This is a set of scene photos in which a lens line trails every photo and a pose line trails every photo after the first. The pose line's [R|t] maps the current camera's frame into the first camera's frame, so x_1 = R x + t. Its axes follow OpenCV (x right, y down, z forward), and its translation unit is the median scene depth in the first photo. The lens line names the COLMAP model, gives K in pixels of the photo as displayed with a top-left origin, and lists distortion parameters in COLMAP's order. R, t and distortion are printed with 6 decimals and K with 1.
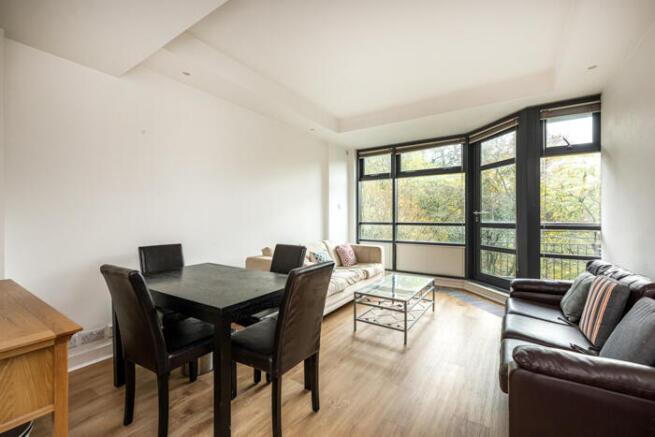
lens RADIAL K [[277.6, 0, 331.7], [0, 277.6, 217.3], [0, 0, 1]] dist [-0.004049, -0.000063]
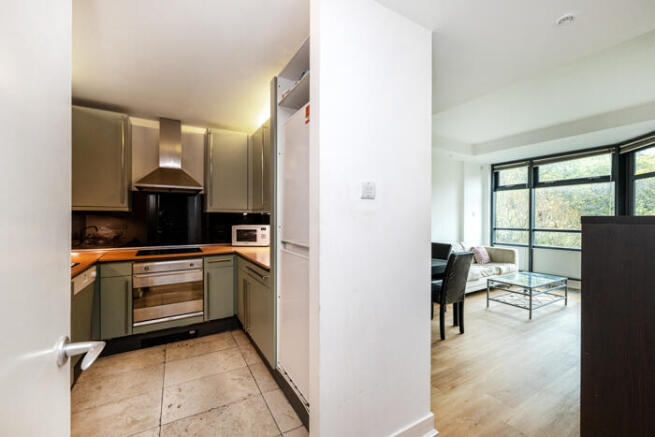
lens RADIAL K [[265.1, 0, 329.8], [0, 265.1, 220.2], [0, 0, 1]] dist [0.001863, 0.000834]
pose [[0.895544, 0.007052, -0.444917, -0.022315], [-0.005213, 0.999972, 0.005357, -0.018332], [0.444942, -0.002478, 0.895556, -0.327507]]
